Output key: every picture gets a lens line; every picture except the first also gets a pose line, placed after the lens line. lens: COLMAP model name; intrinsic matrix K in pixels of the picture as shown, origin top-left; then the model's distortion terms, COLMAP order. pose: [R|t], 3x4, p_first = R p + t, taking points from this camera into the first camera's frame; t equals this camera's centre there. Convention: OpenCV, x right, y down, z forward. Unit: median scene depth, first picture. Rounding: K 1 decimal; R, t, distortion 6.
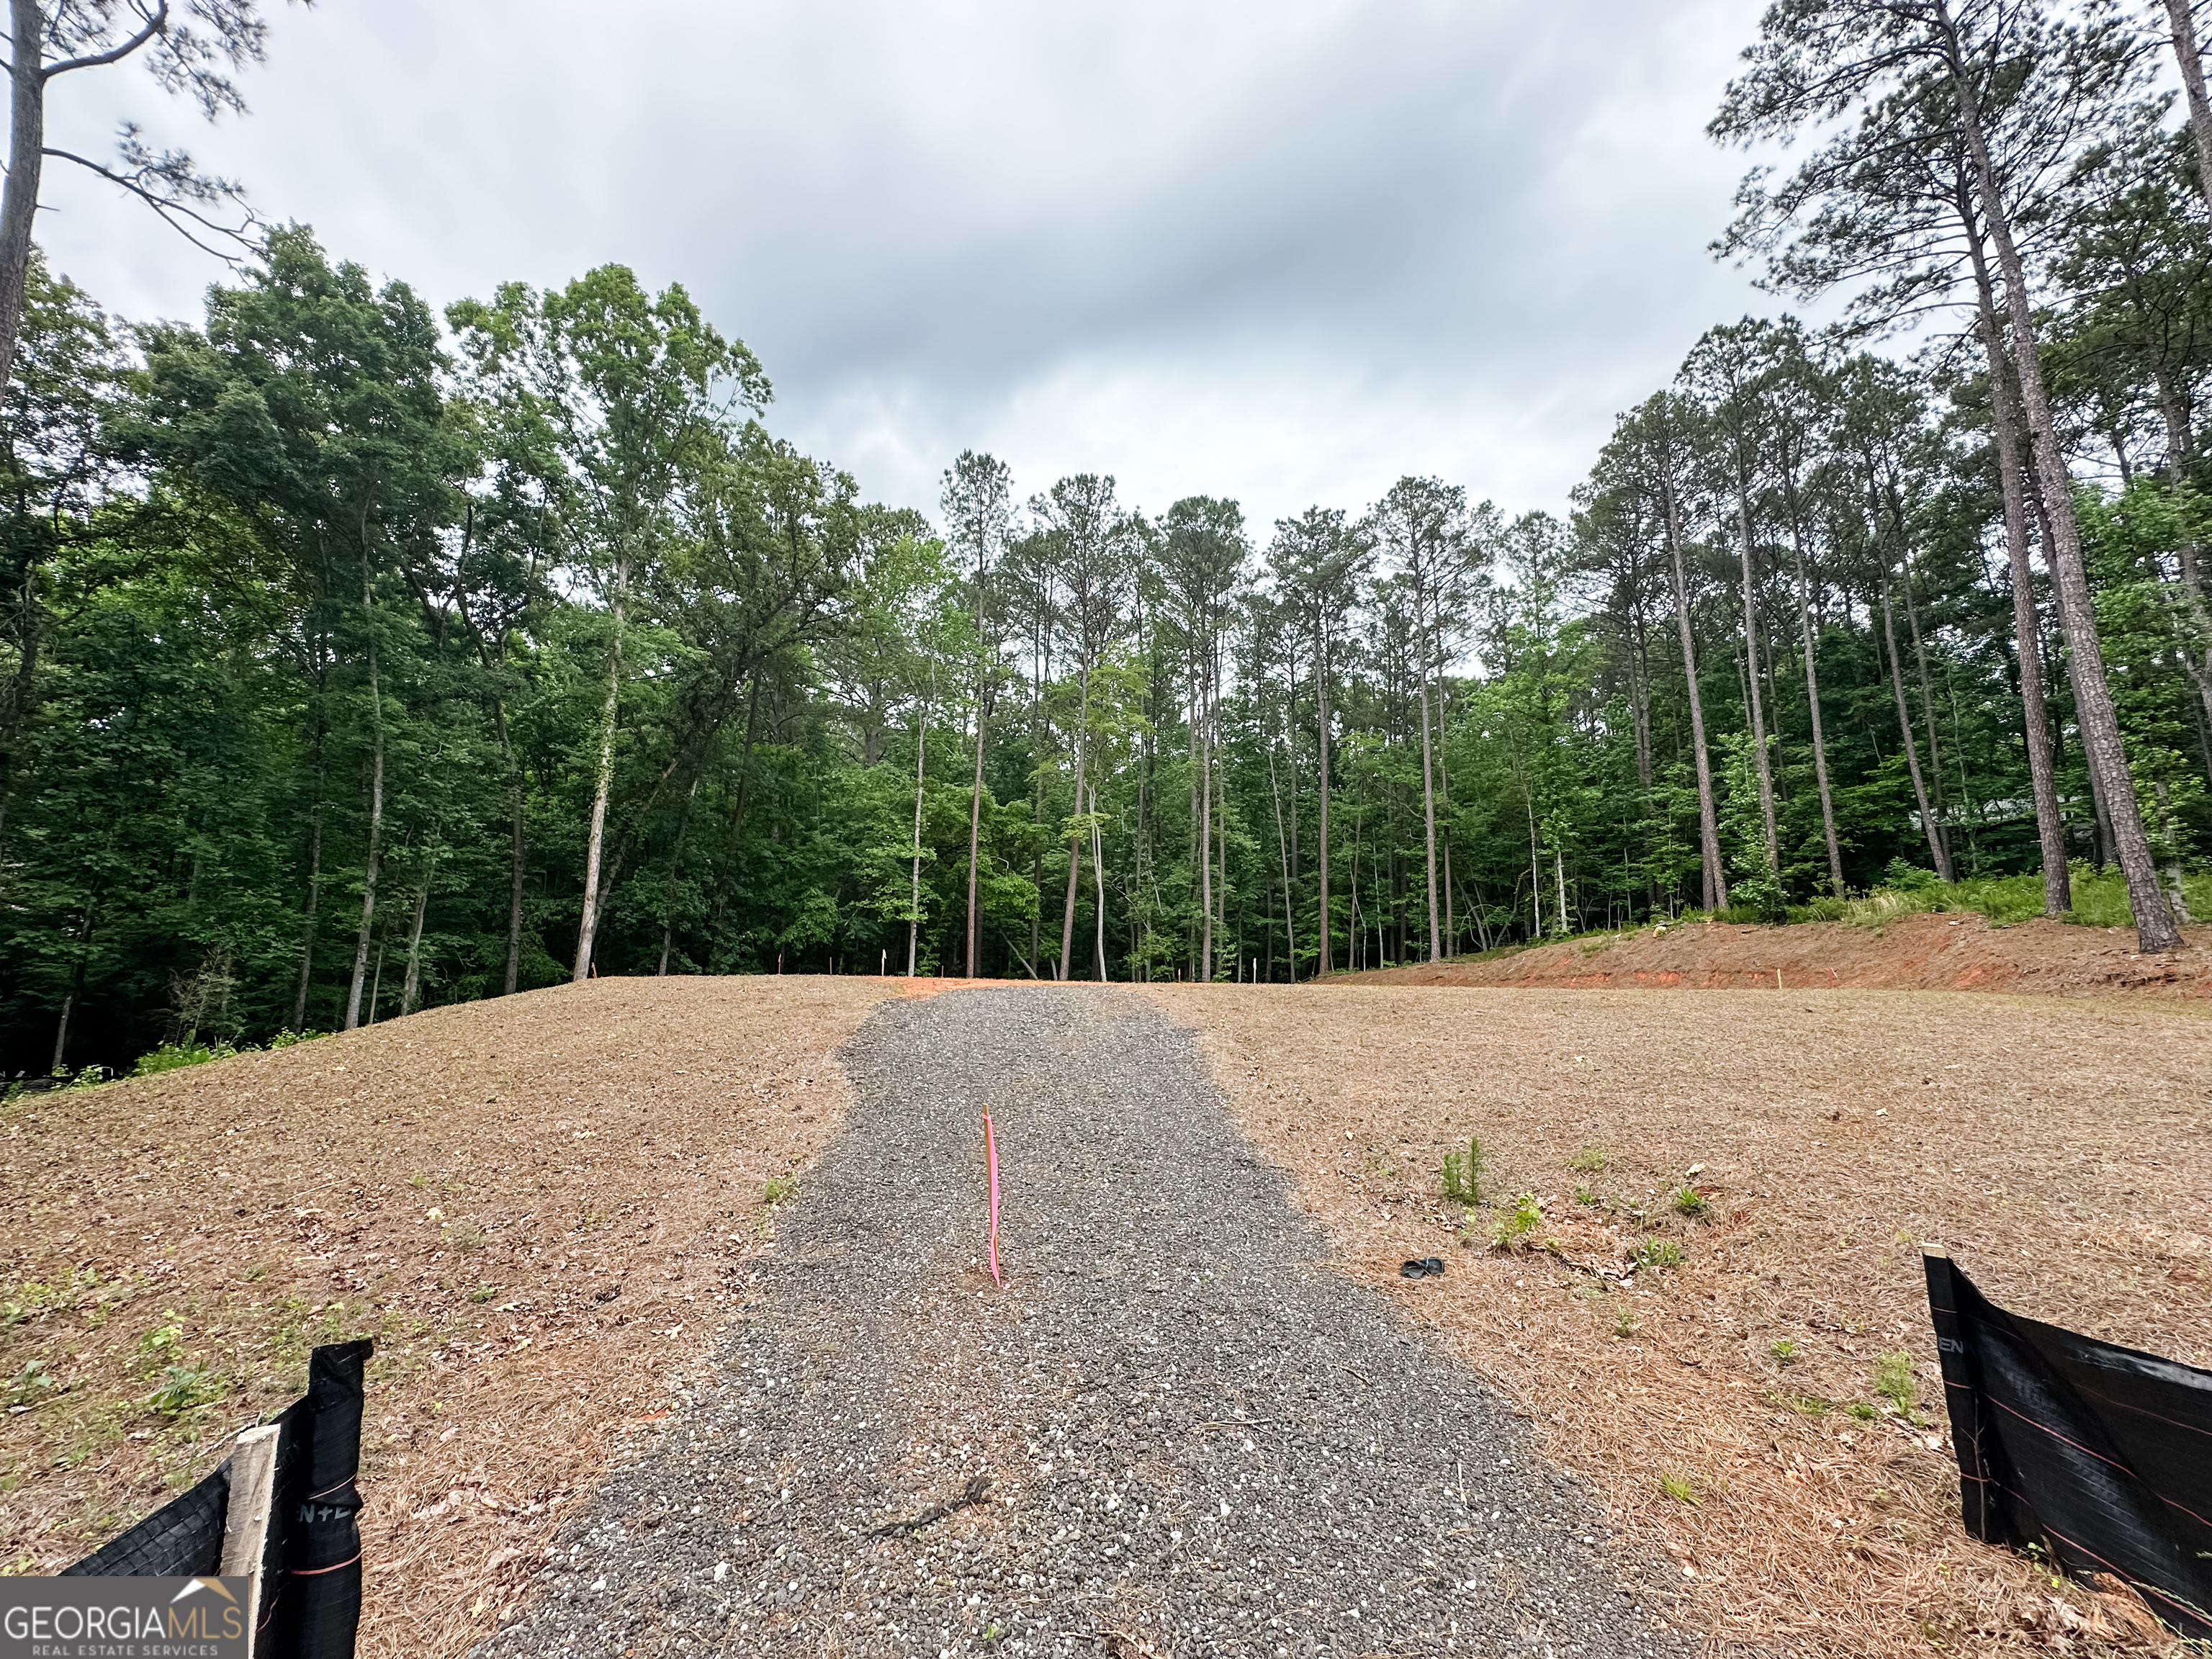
lens RADIAL K [[874.3, 0, 1106.0], [0, 874.3, 829.5], [0, 0, 1]] dist [-0.009918, 0.000105]
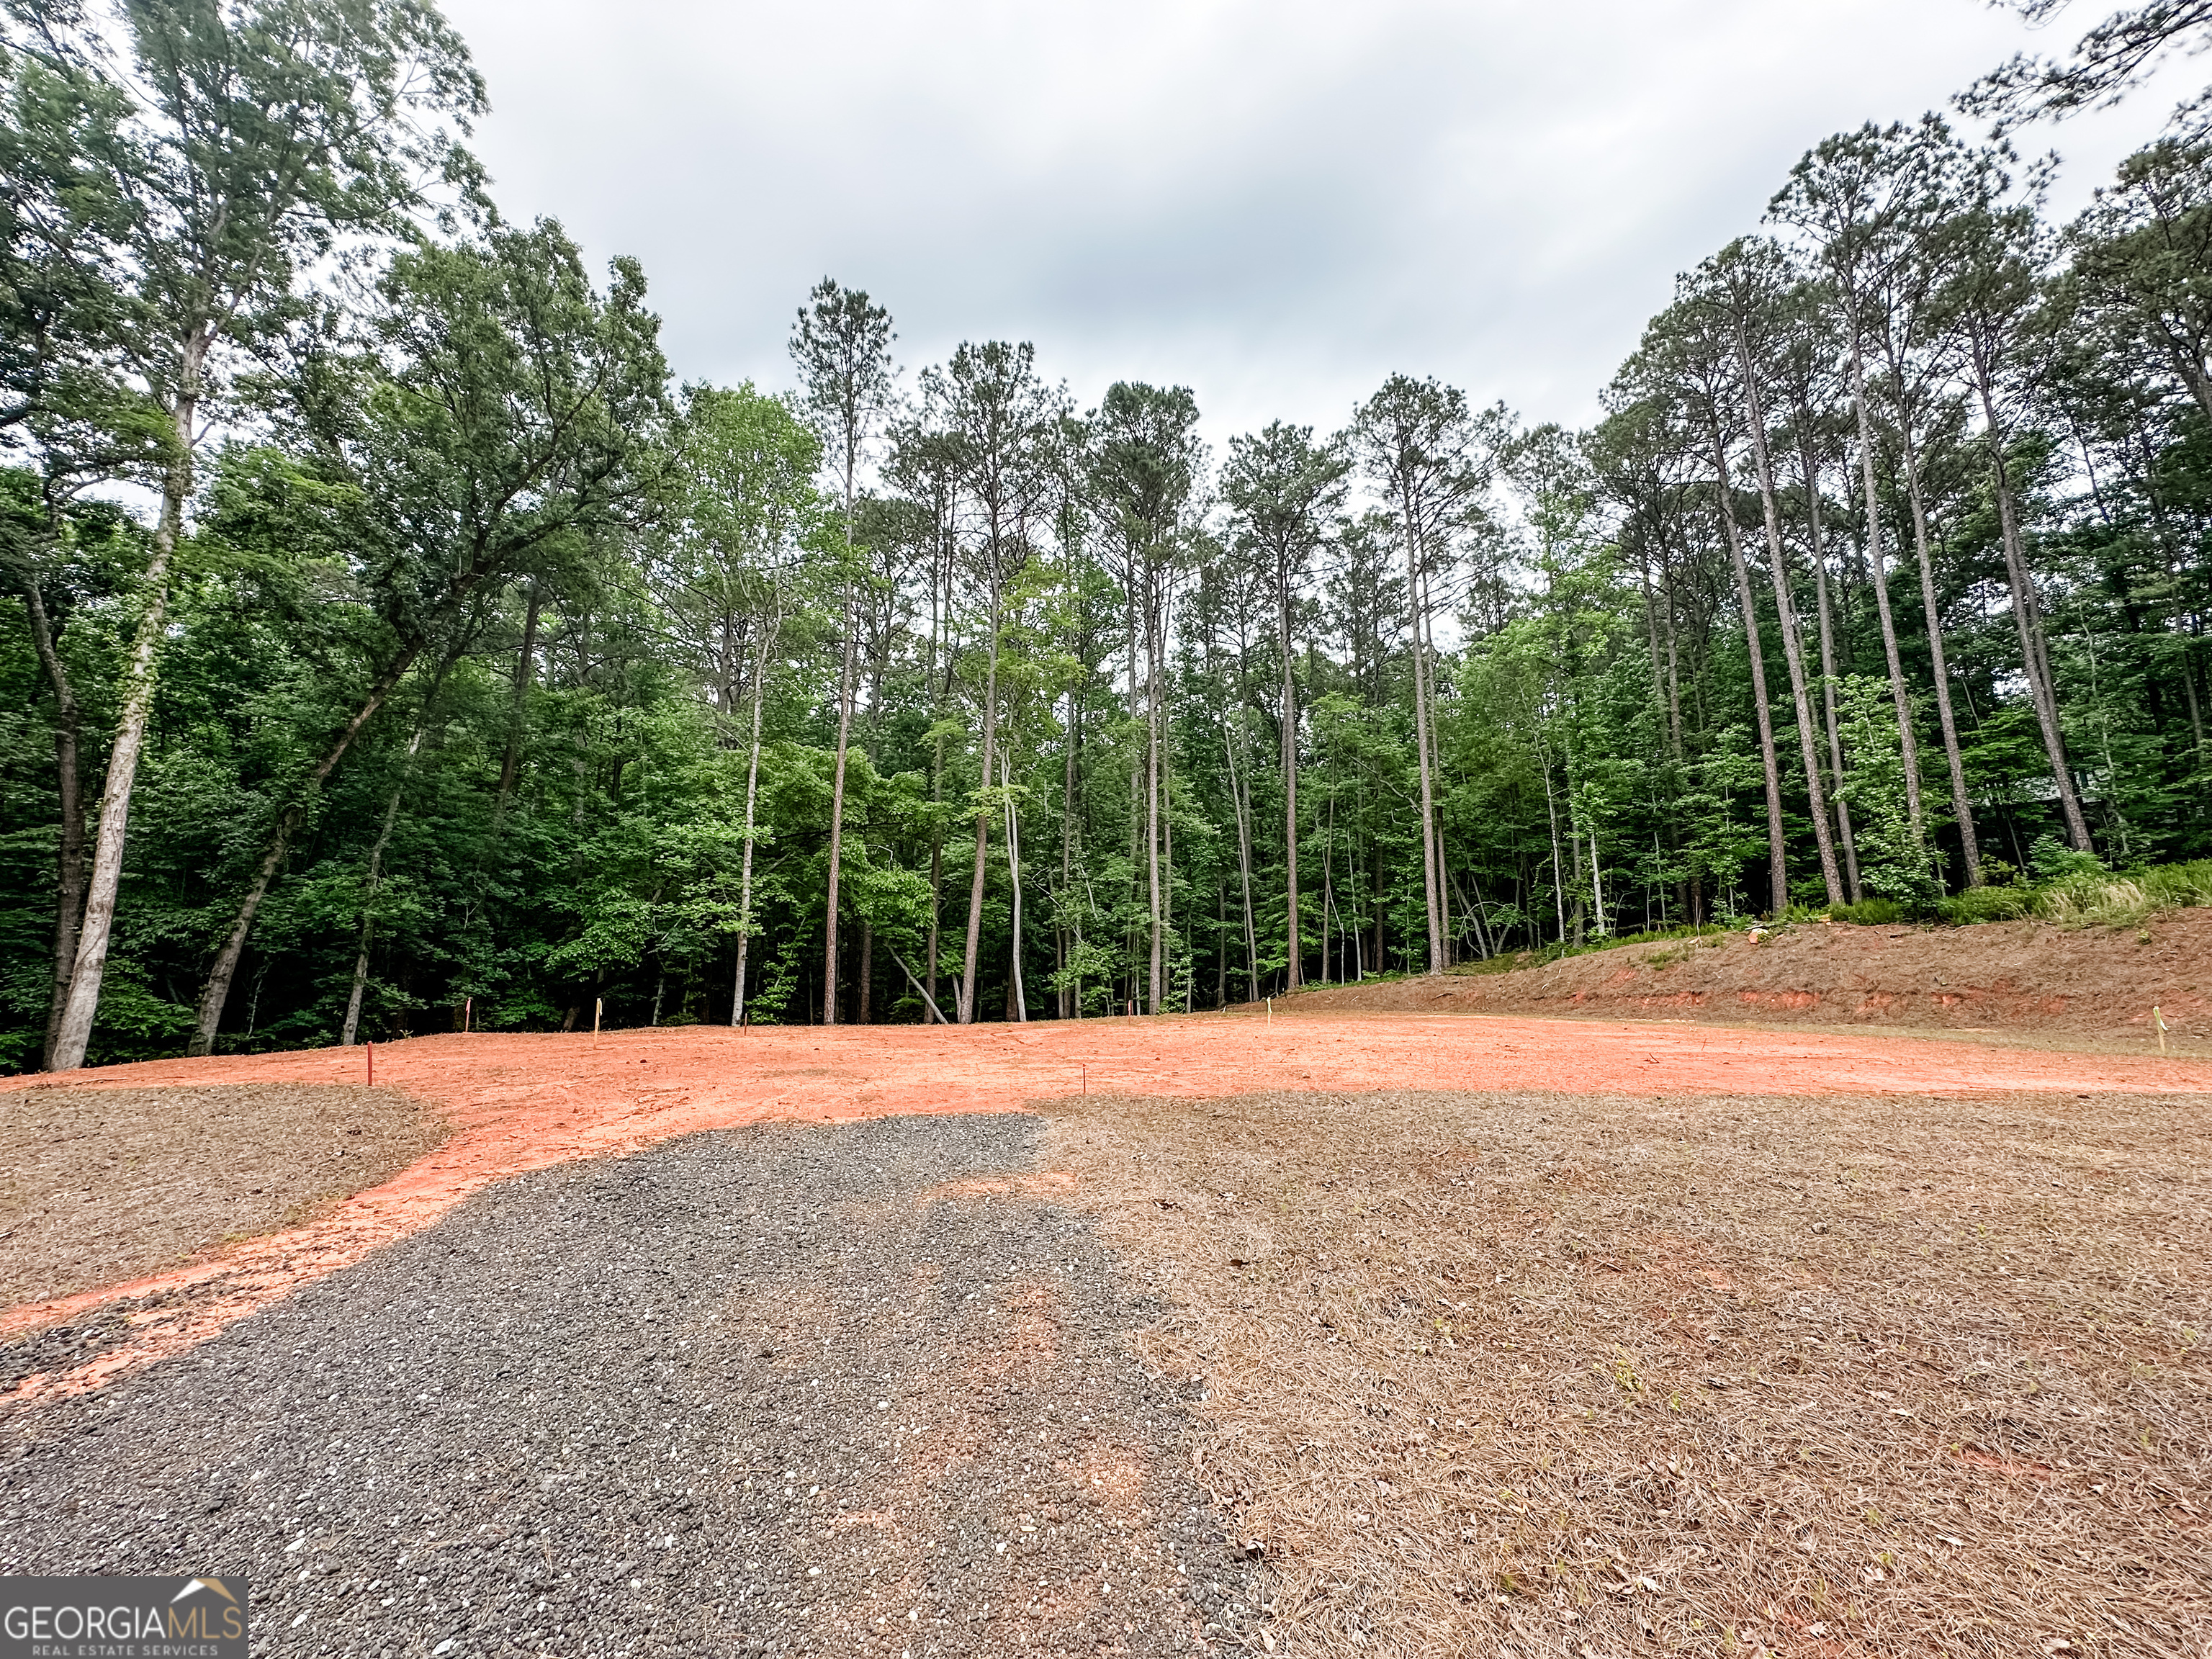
lens RADIAL K [[885.9, 0, 1106.0], [0, 885.9, 829.5], [0, 0, 1]] dist [0.002248, 0.000609]
pose [[0.995851, -0.003111, 0.090945, 0.000999], [0.003138, 0.999995, -0.000148, 0.018009], [-0.090945, 0.000432, 0.995856, 0.216352]]
